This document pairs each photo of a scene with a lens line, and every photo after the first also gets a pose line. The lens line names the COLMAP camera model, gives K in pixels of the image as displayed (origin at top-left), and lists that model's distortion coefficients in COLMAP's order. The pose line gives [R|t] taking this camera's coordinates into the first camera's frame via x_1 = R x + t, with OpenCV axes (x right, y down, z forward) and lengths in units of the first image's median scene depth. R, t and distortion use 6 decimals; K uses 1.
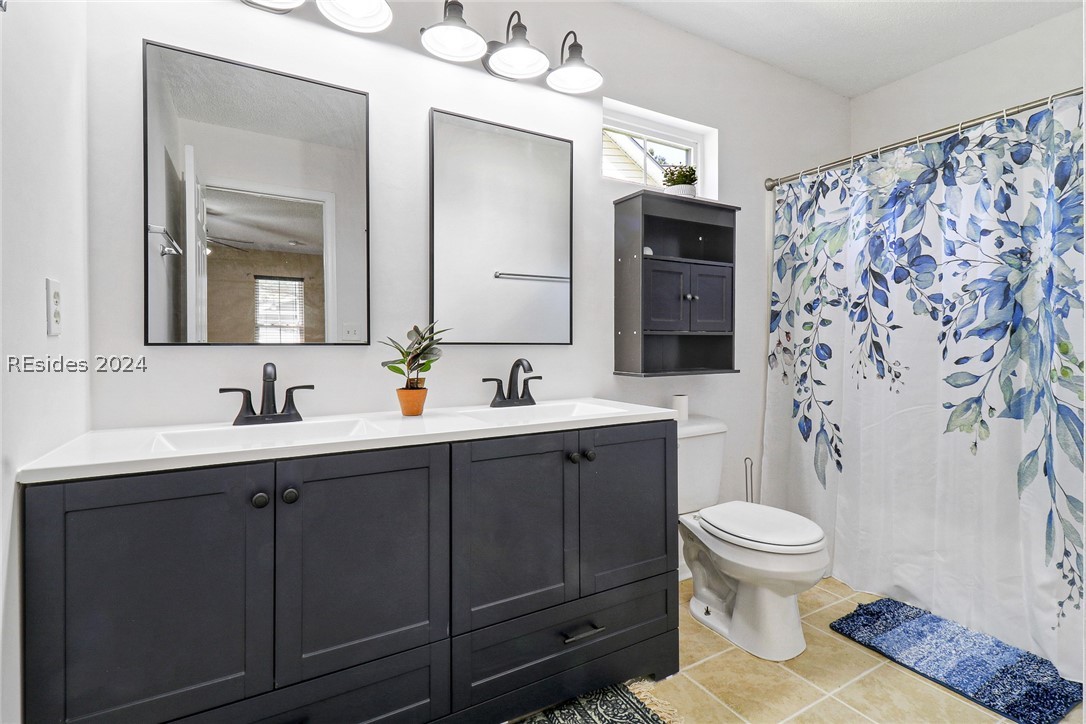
lens RADIAL K [[515.5, 0, 542.0], [0, 515.5, 343.1], [0, 0, 1]] dist [0.025113, -0.014439]
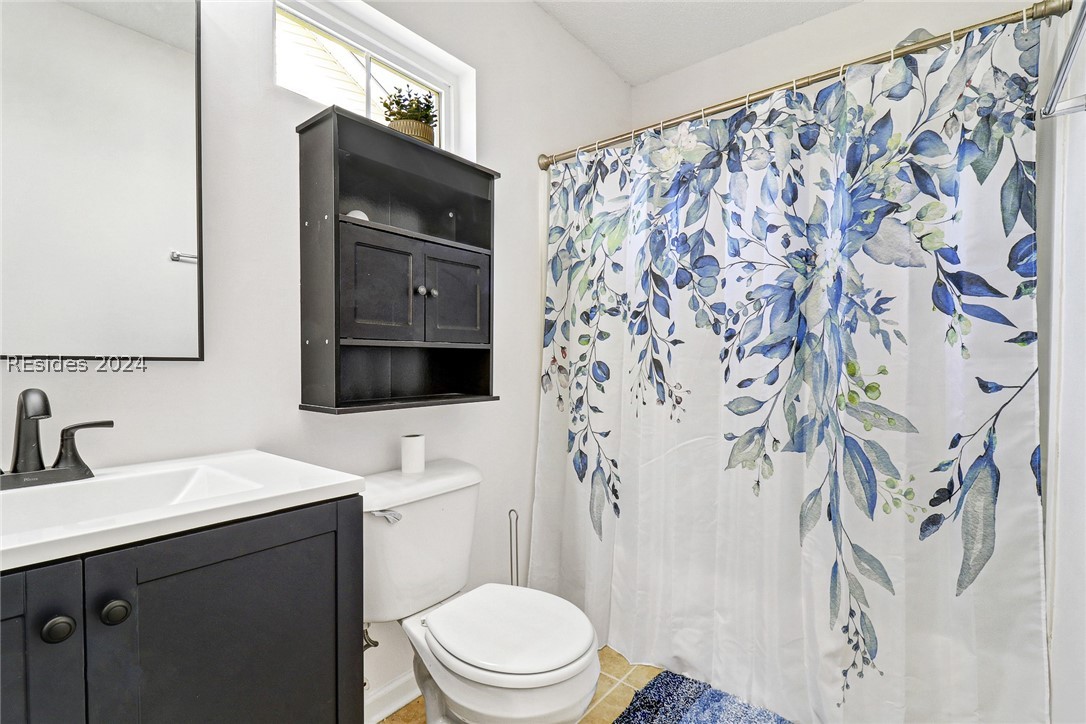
lens RADIAL K [[503.7, 0, 541.9], [0, 503.7, 360.3], [0, 0, 1]] dist [0.023870, -0.015364]
pose [[0.935058, 0.007602, 0.354413, 0.205358], [-0.008313, 0.999965, 0.000482, -0.000441], [-0.354397, -0.003397, 0.935089, 0.342448]]
